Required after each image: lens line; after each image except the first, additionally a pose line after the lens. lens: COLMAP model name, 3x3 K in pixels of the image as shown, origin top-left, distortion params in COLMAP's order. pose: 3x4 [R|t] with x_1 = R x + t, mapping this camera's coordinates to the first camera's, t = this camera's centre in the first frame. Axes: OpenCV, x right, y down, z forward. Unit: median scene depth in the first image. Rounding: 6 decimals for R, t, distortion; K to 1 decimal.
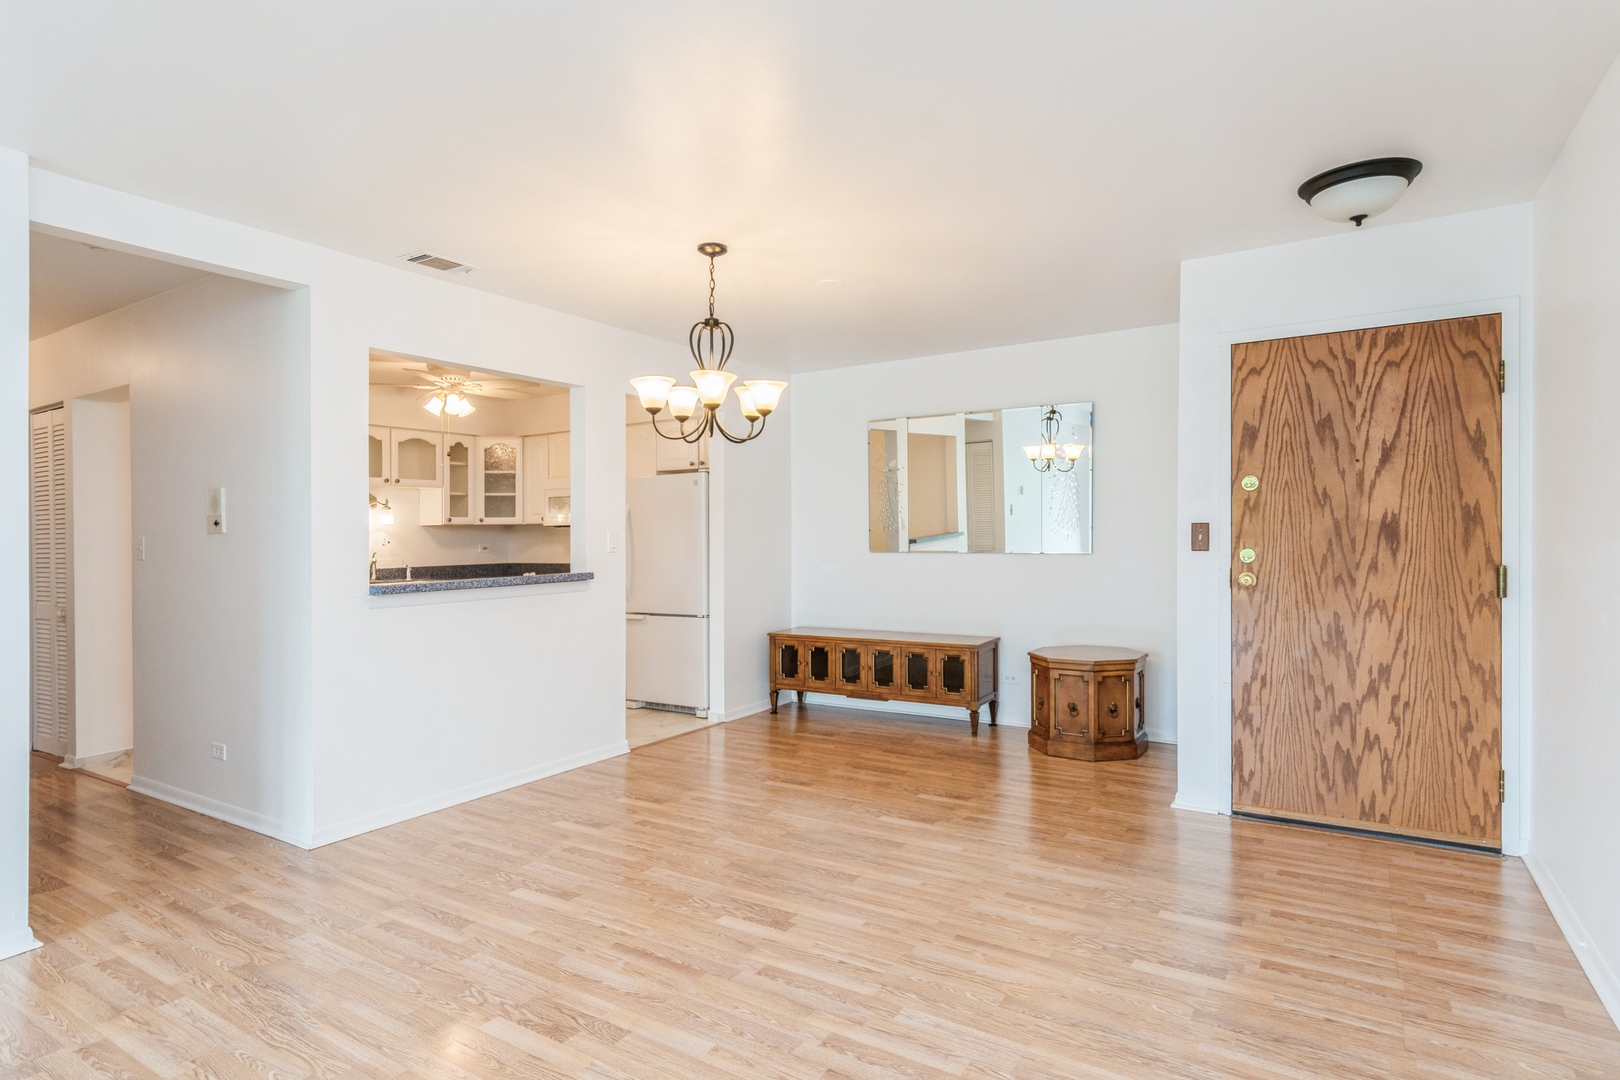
lens RADIAL K [[874.2, 0, 792.2], [0, 874.2, 530.1], [0, 0, 1]] dist [0.001251, -0.001722]
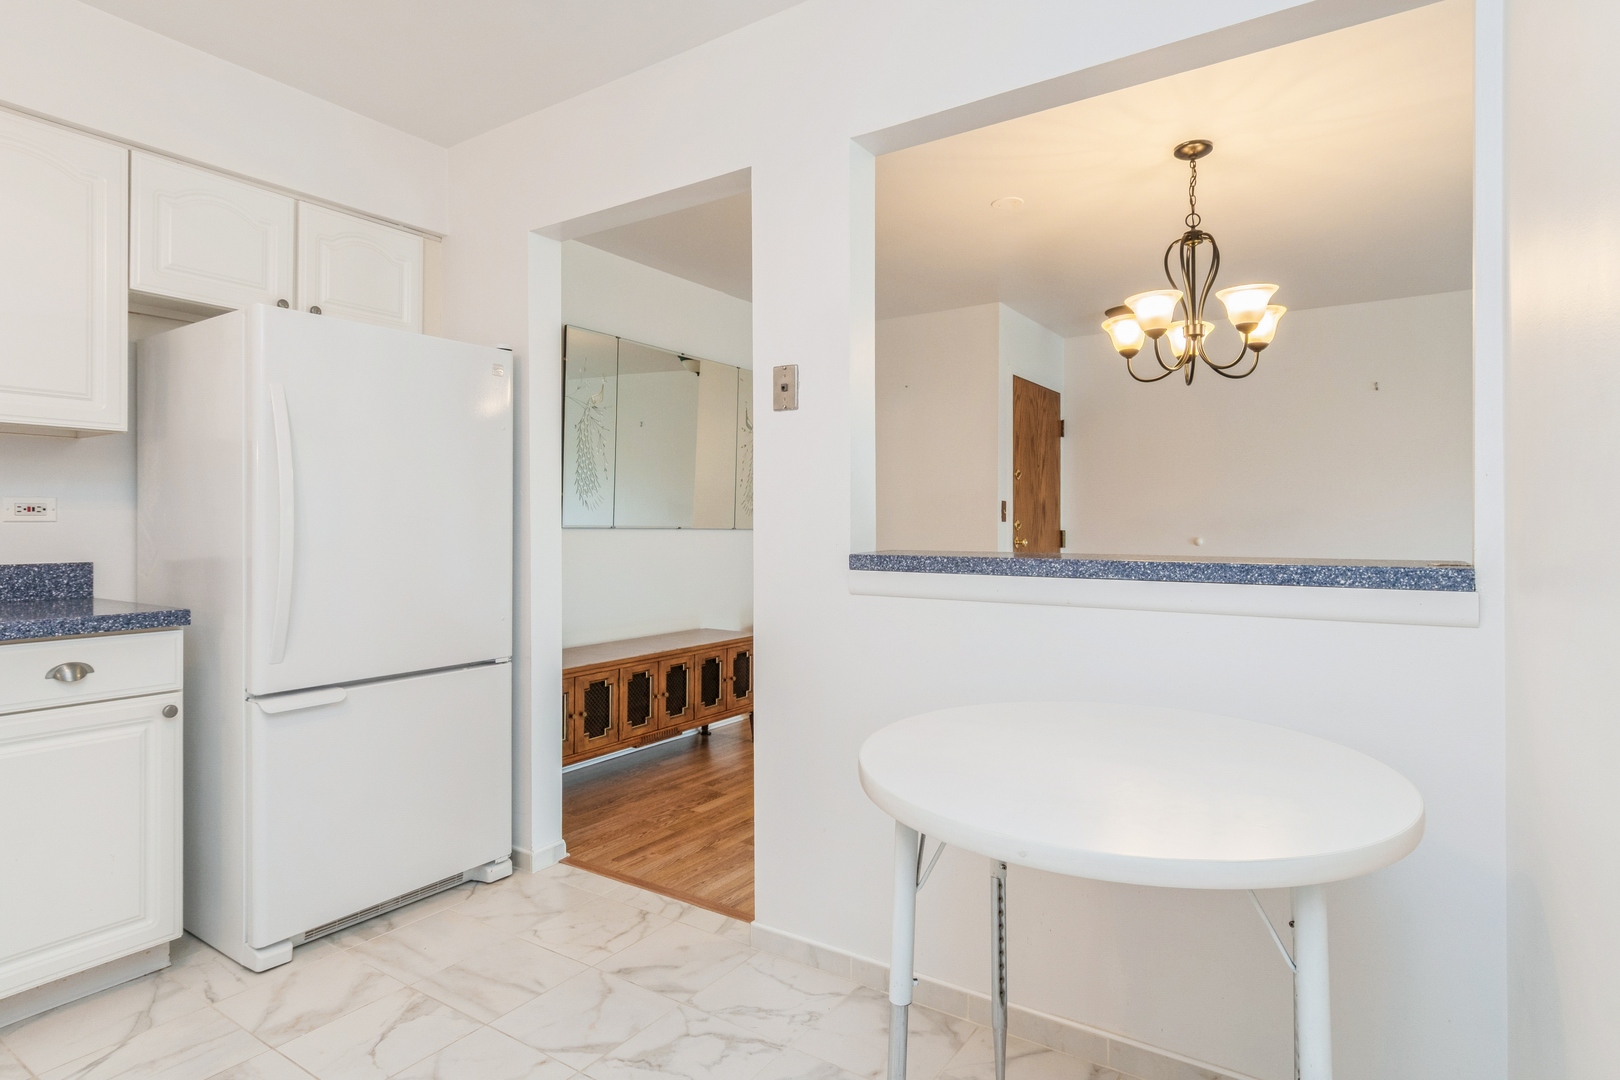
lens RADIAL K [[869.6, 0, 812.9], [0, 869.6, 526.0], [0, 0, 1]] dist [0.001476, -0.000025]
pose [[0.008364, 0.015624, 0.999843, -0.718809], [-0.004141, 0.999870, -0.015589, 0.043305], [-0.999956, -0.004010, 0.008427, 1.057743]]
